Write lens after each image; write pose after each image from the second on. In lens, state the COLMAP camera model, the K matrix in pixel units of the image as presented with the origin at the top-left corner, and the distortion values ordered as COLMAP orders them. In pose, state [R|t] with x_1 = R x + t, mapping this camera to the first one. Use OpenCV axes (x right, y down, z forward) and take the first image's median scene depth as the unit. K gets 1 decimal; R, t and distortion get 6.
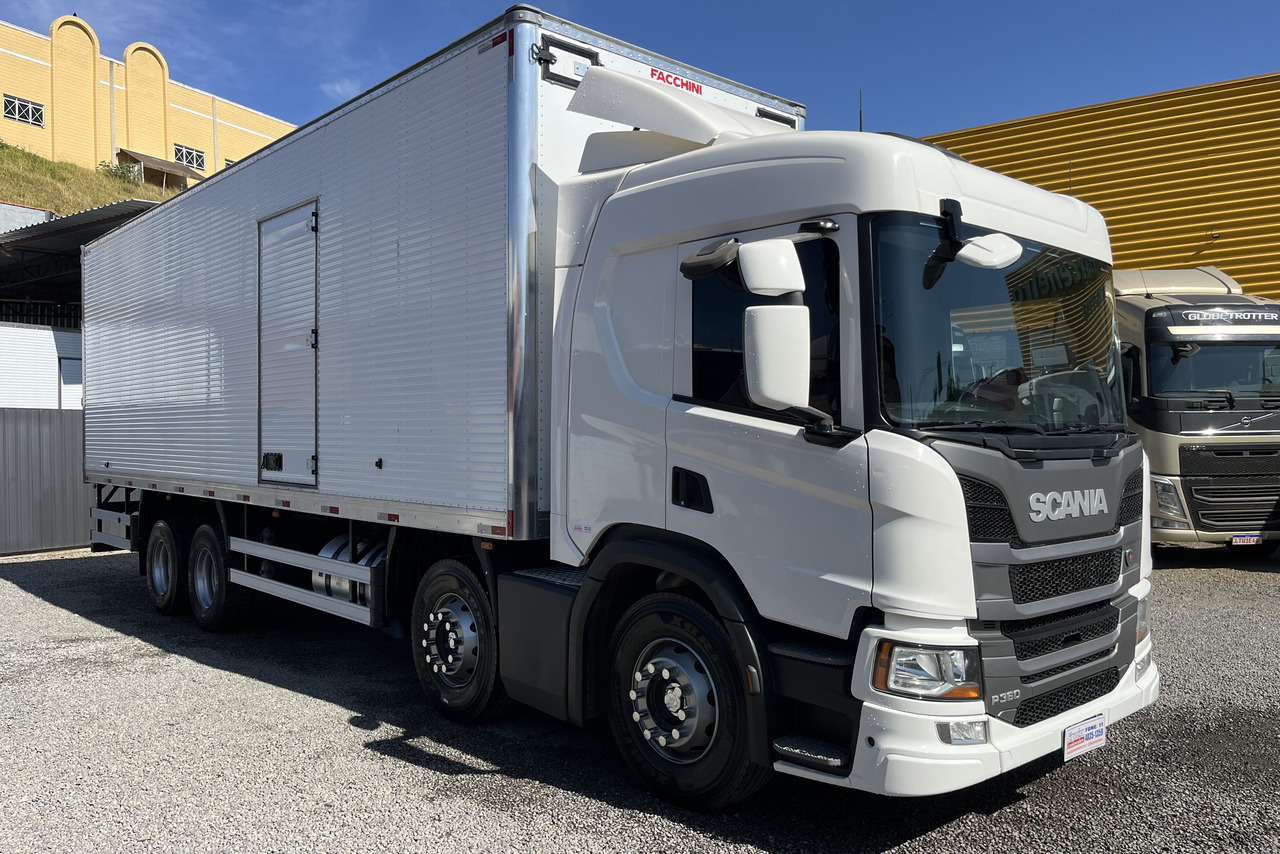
lens RADIAL K [[980.1, 0, 634.5], [0, 980.1, 423.7], [0, 0, 1]] dist [0.027101, -0.001879]
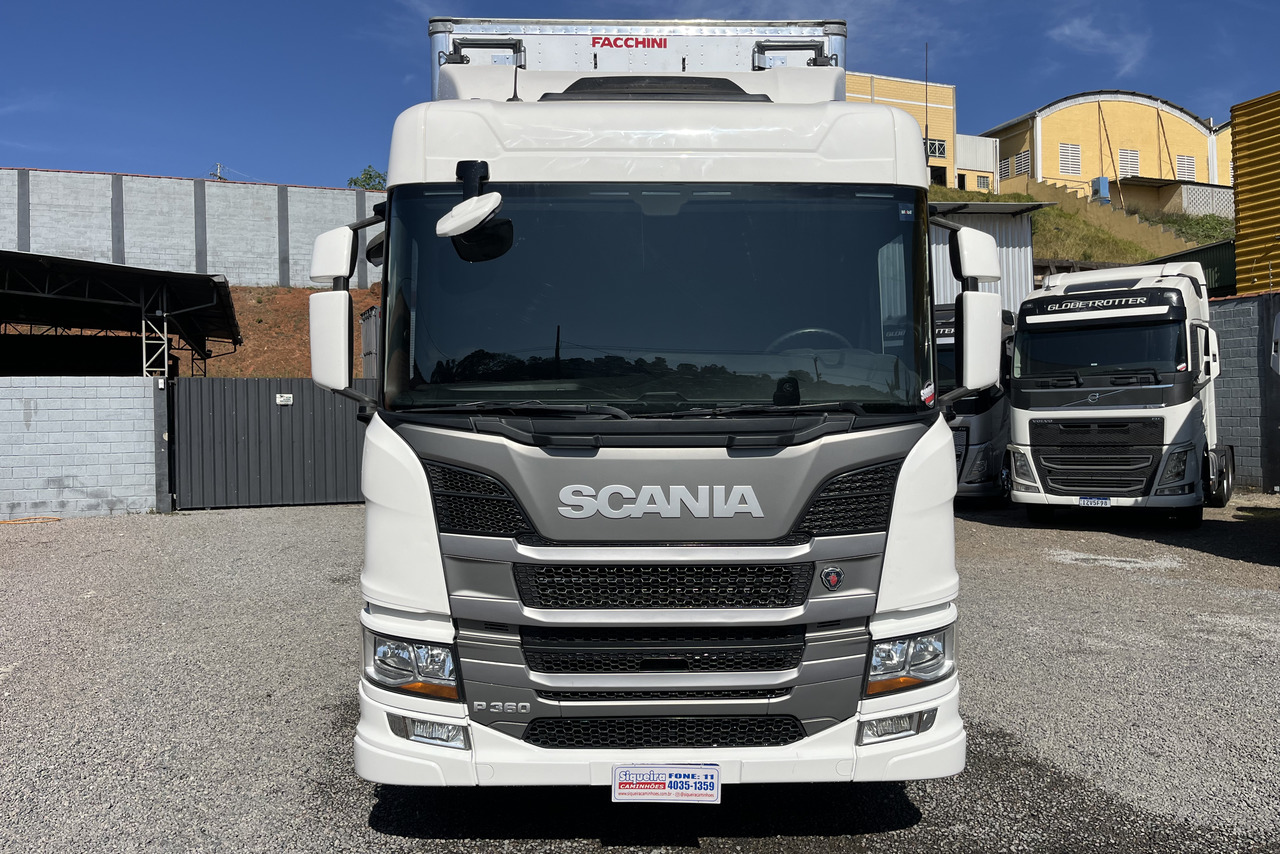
lens RADIAL K [[980.1, 0, 634.5], [0, 980.1, 423.7], [0, 0, 1]] dist [0.027101, -0.001879]
pose [[0.759616, 0.014366, -0.650213, 0.909929], [0.010046, 0.999378, 0.033817, -0.010027], [0.650294, -0.032220, 0.758999, 0.348893]]
